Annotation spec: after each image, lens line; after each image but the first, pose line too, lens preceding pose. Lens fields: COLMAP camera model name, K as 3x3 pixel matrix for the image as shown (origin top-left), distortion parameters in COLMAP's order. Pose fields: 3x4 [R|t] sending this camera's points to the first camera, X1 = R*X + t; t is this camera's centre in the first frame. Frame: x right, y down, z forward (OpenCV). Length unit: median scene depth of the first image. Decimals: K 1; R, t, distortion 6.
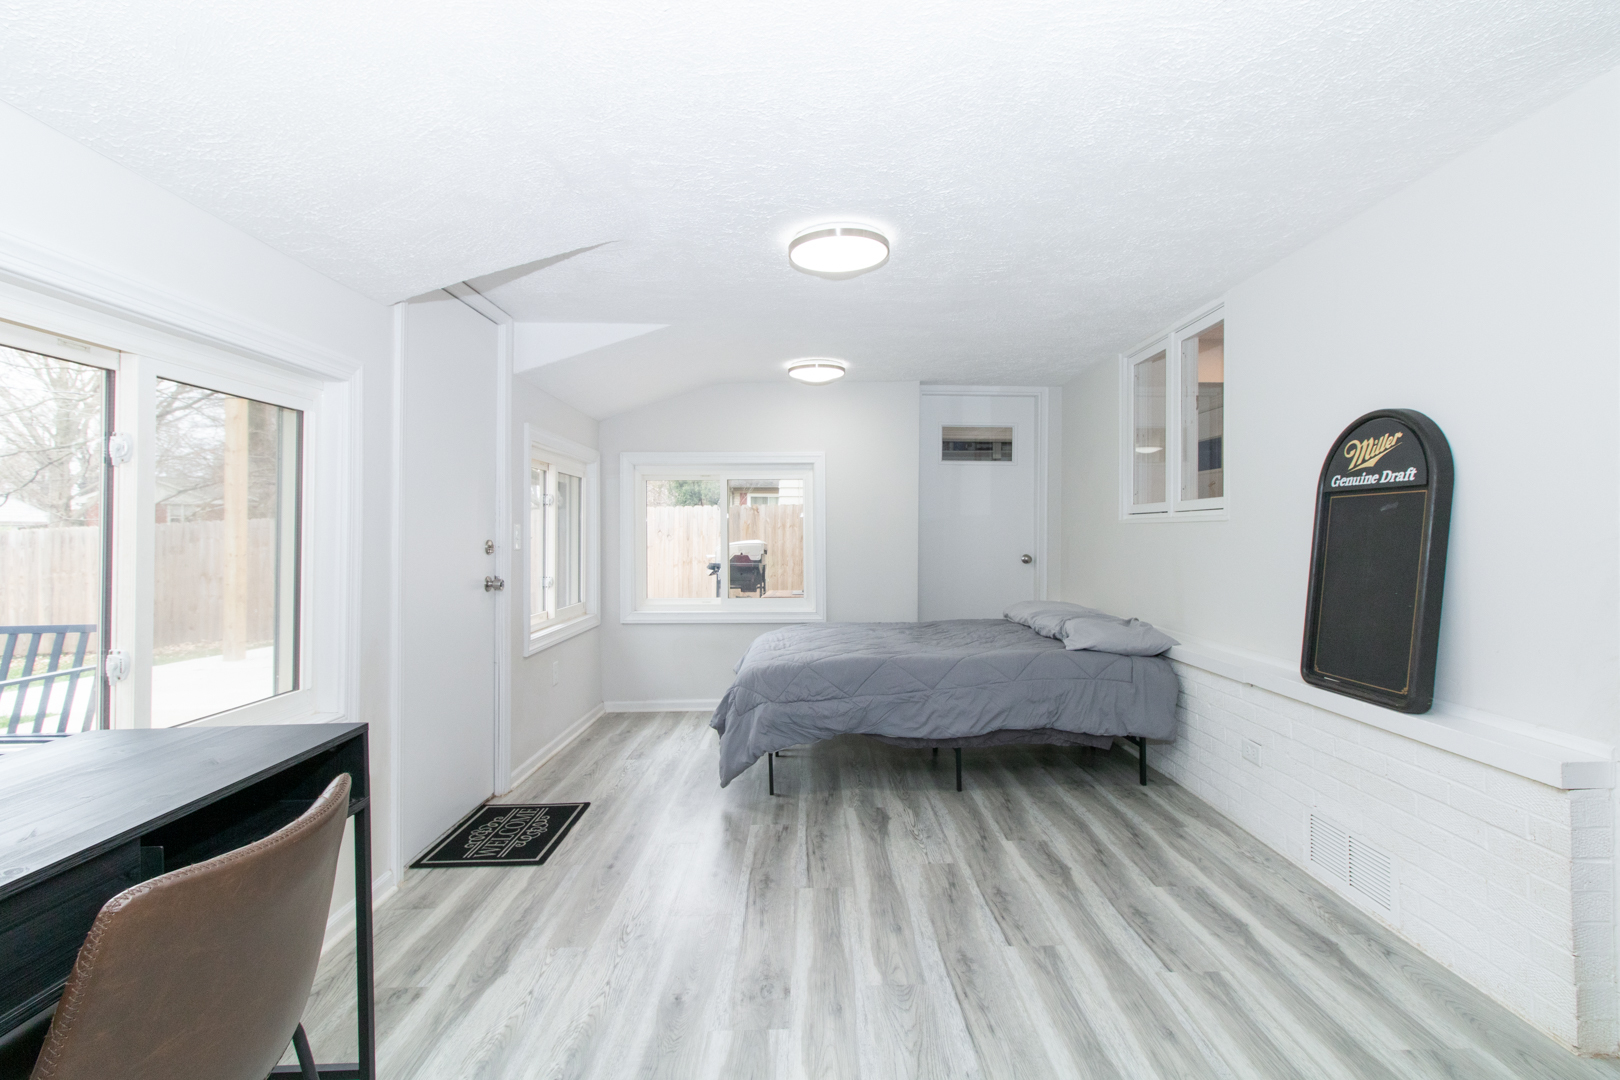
lens RADIAL K [[759.0, 0, 811.2], [0, 759.0, 543.7], [0, 0, 1]] dist [-0.000558, 0.000108]
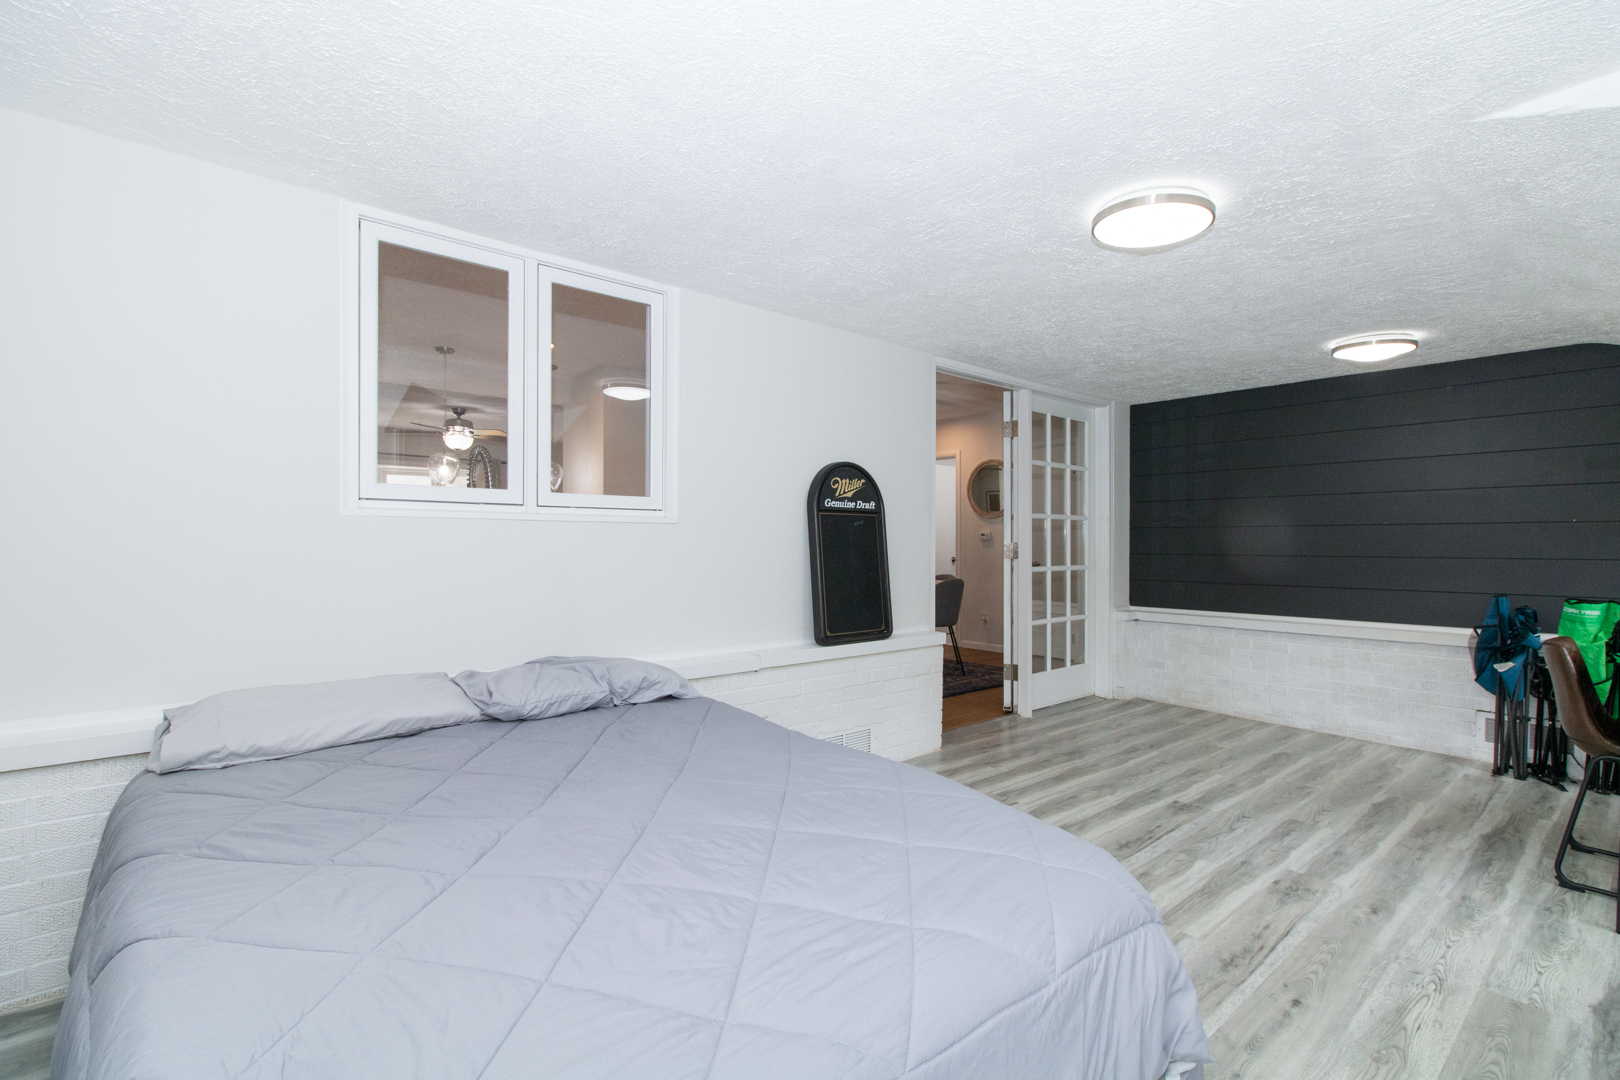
lens RADIAL K [[759.0, 0, 811.2], [0, 759.0, 543.7], [0, 0, 1]] dist [-0.000558, 0.000108]
pose [[-0.654072, -0.011695, 0.756342, -0.440086], [-0.007916, 0.999932, 0.008616, -0.016153], [-0.756391, -0.000351, -0.654119, 2.186040]]
